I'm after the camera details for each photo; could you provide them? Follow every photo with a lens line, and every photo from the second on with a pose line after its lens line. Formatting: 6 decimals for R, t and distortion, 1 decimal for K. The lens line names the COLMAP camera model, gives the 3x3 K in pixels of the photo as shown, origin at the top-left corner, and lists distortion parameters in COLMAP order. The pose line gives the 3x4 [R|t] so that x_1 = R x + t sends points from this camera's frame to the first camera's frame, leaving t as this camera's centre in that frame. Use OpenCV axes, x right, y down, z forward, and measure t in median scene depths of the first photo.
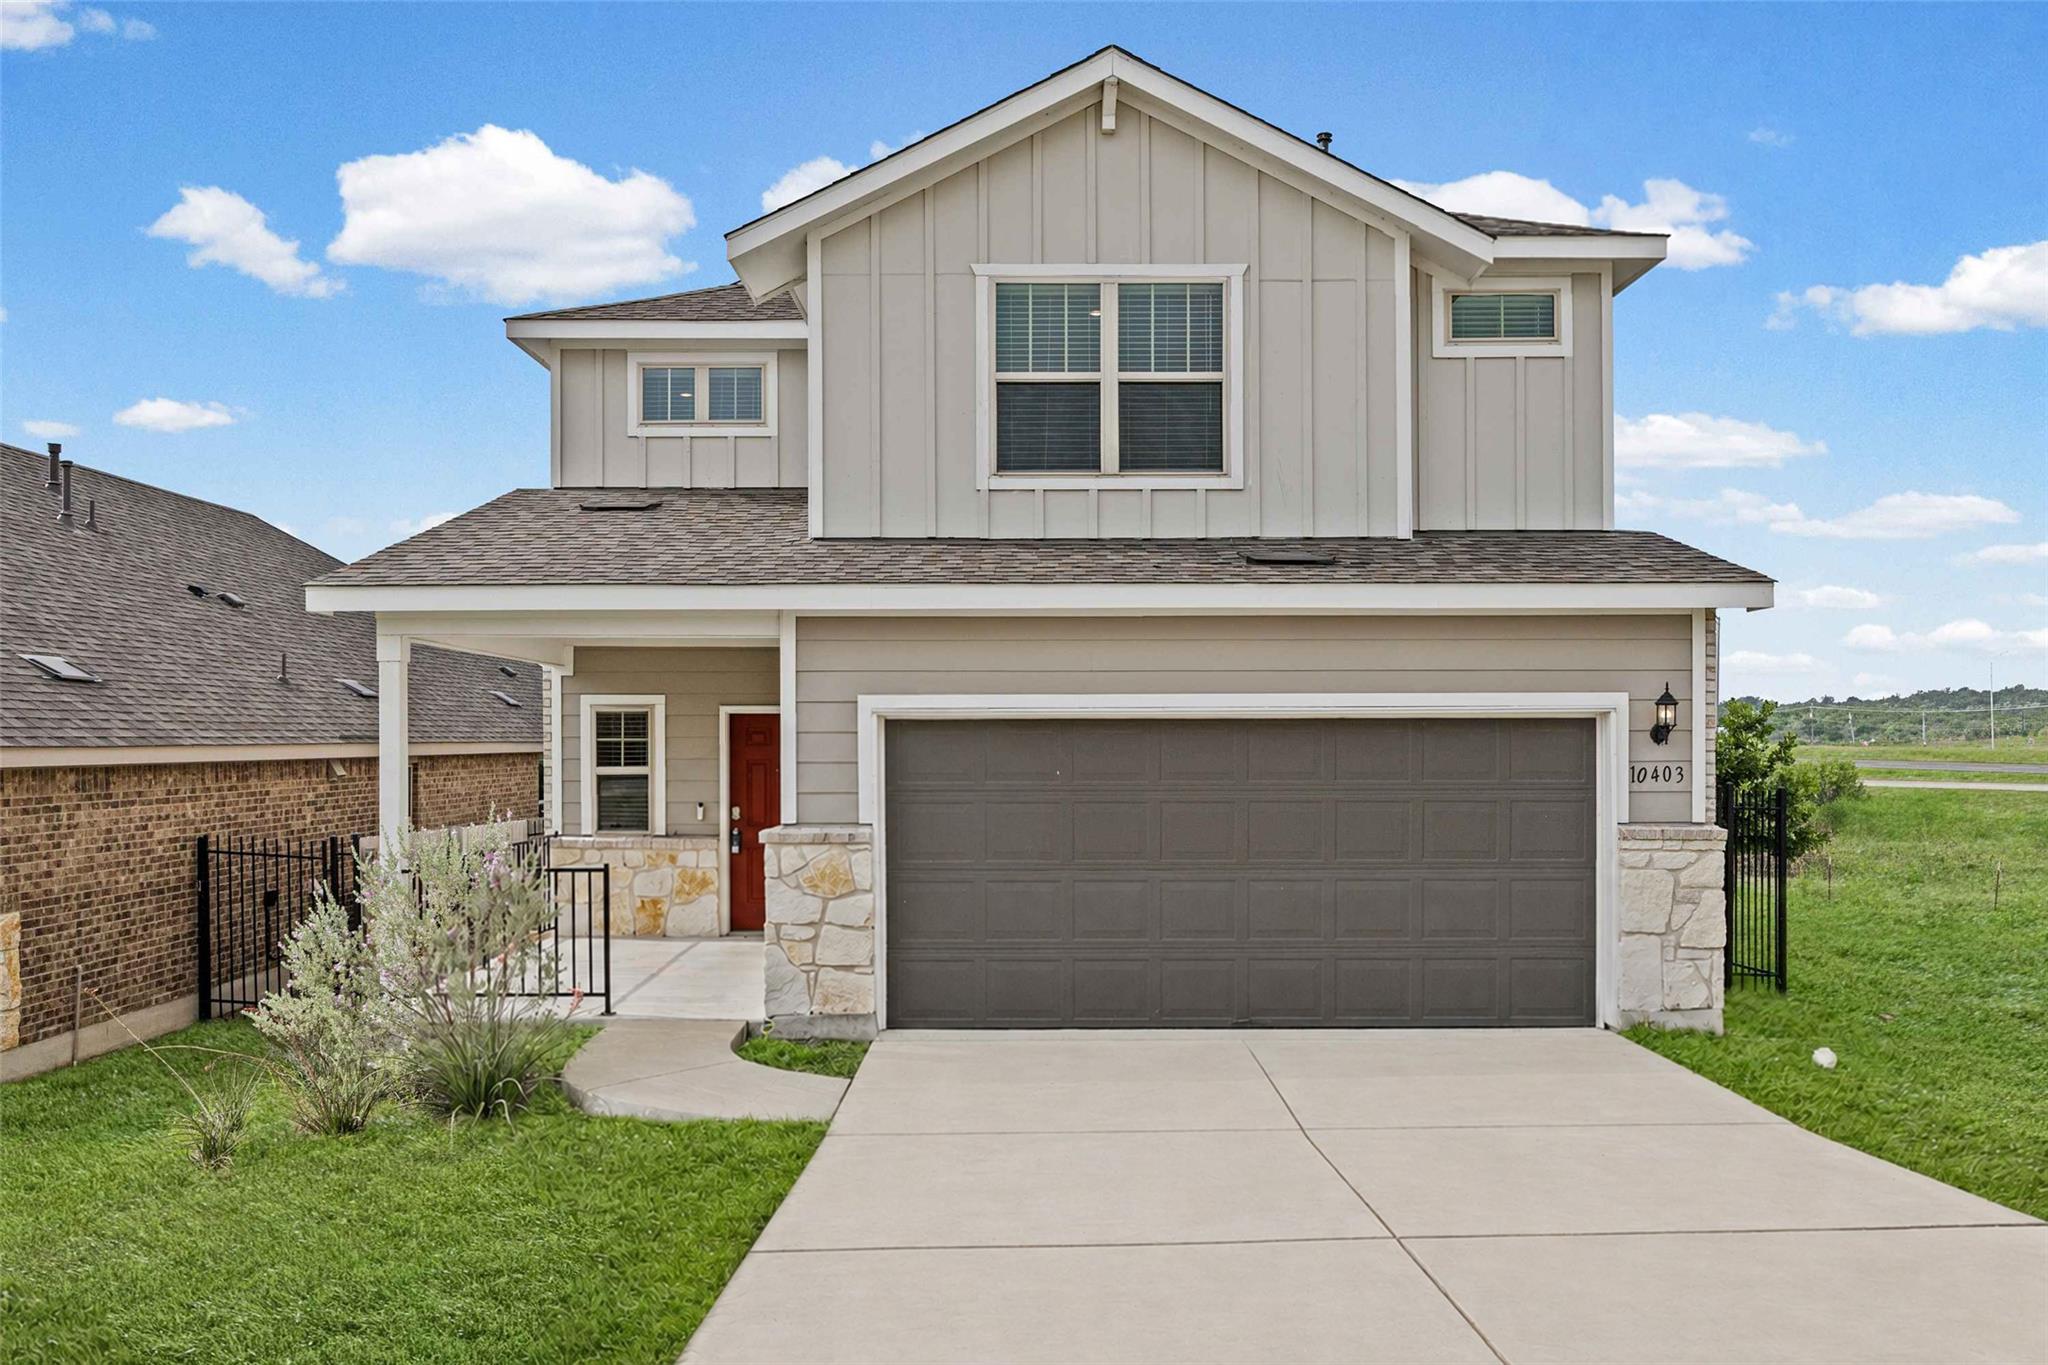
lens RADIAL K [[1402.8, 0, 1030.6], [0, 1402.8, 726.0], [0, 0, 1]] dist [0.010620, 0.002754]
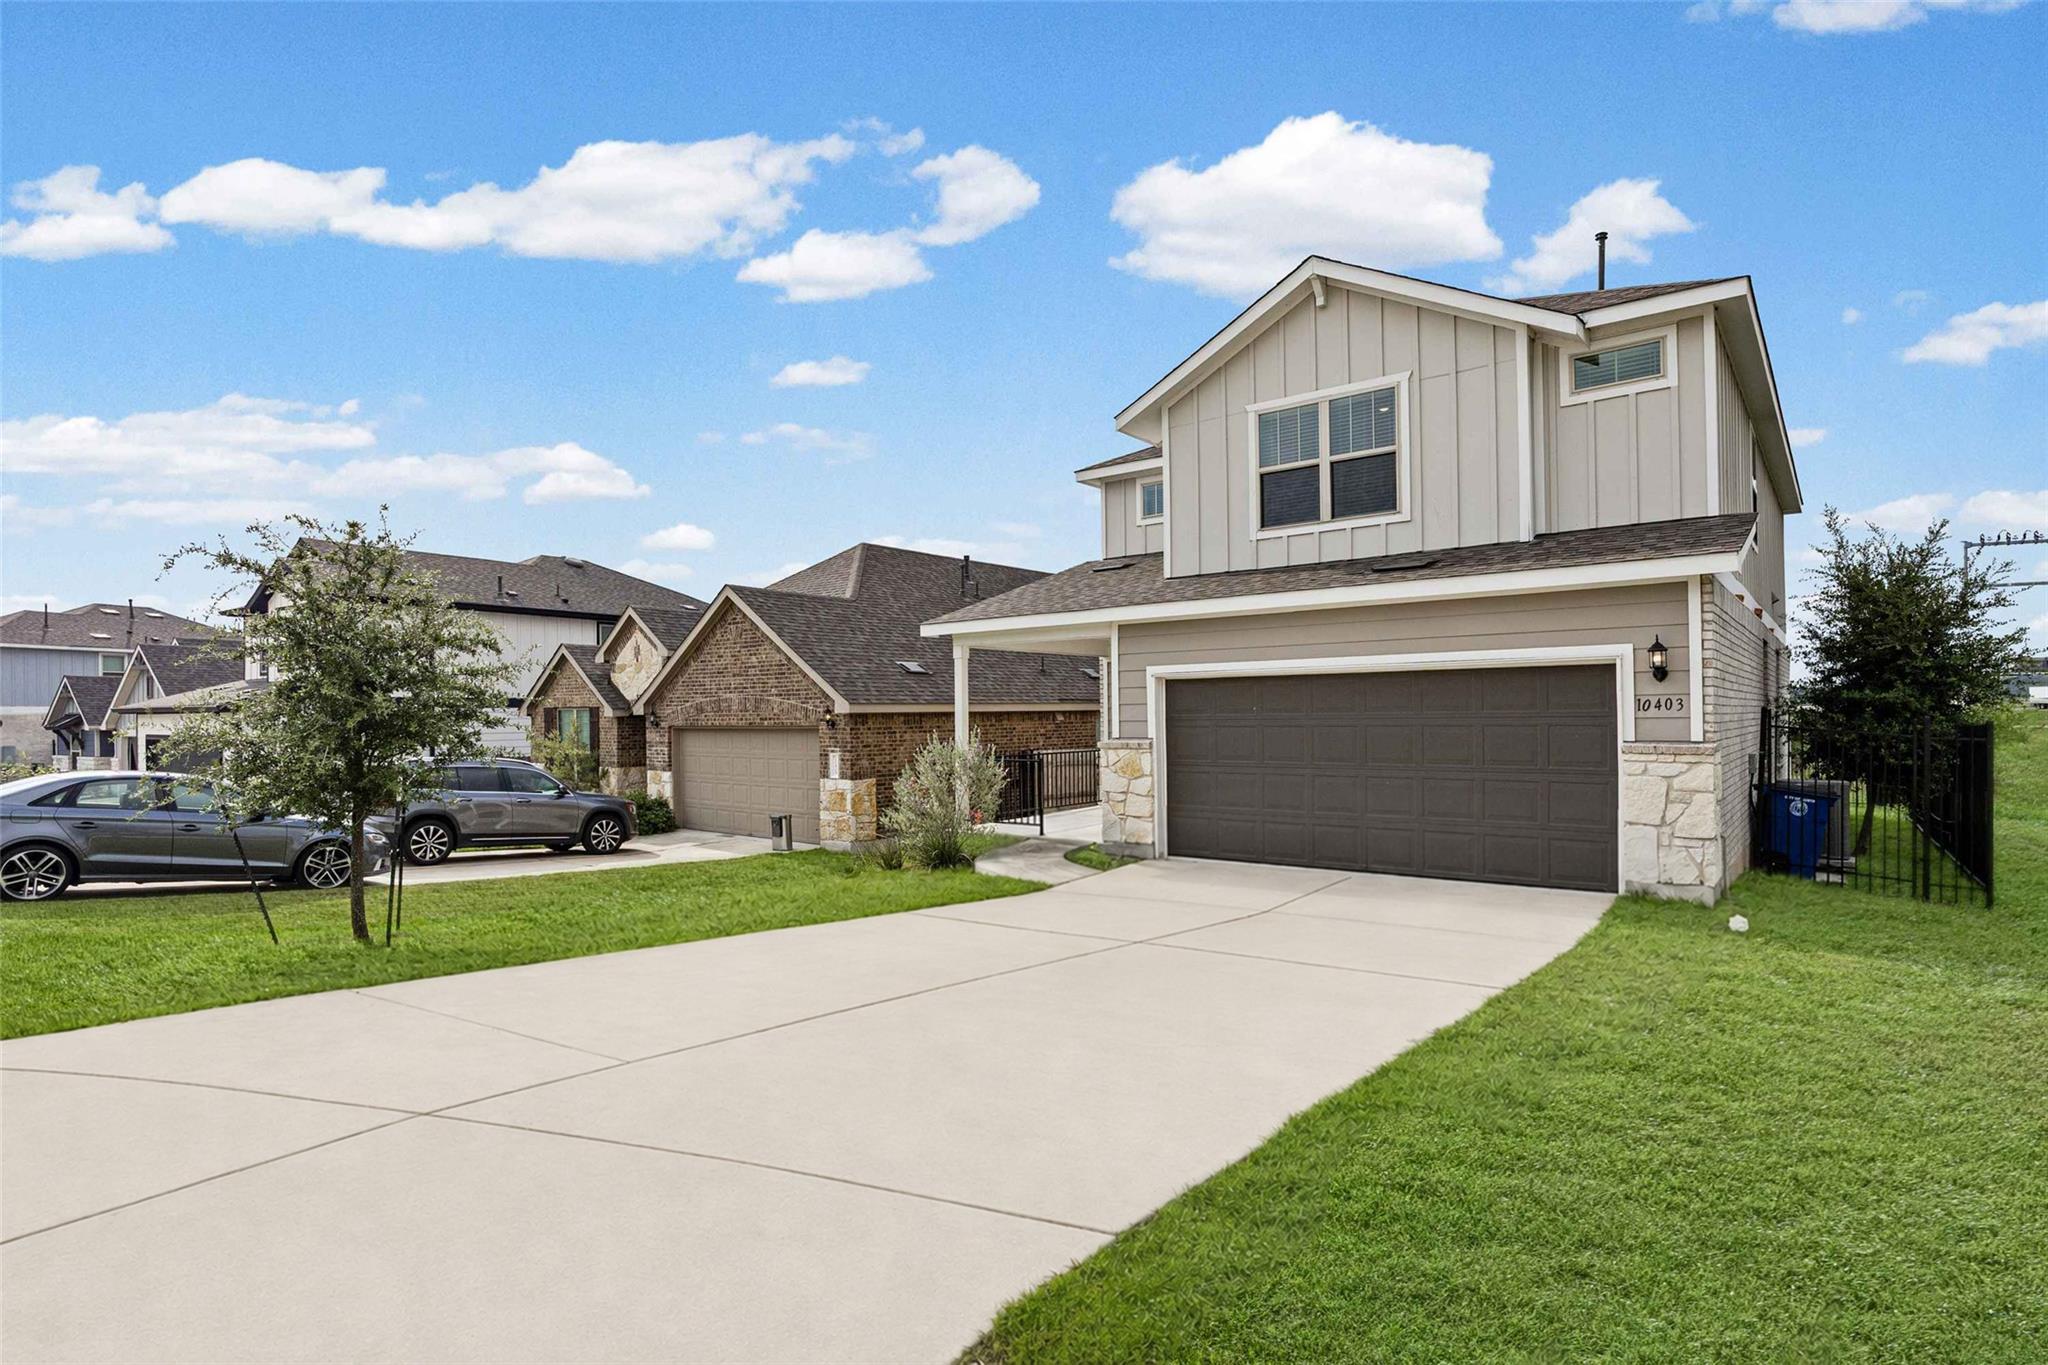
lens RADIAL K [[955.2, 0, 1037.3], [0, 955.2, 679.3], [0, 0, 1]] dist [0.000777, -0.000569]
pose [[0.802341, -0.028169, -0.596200, 0.434146], [0.017997, 0.999573, -0.023007, 0.017572], [0.596594, 0.007730, 0.802506, -0.057053]]
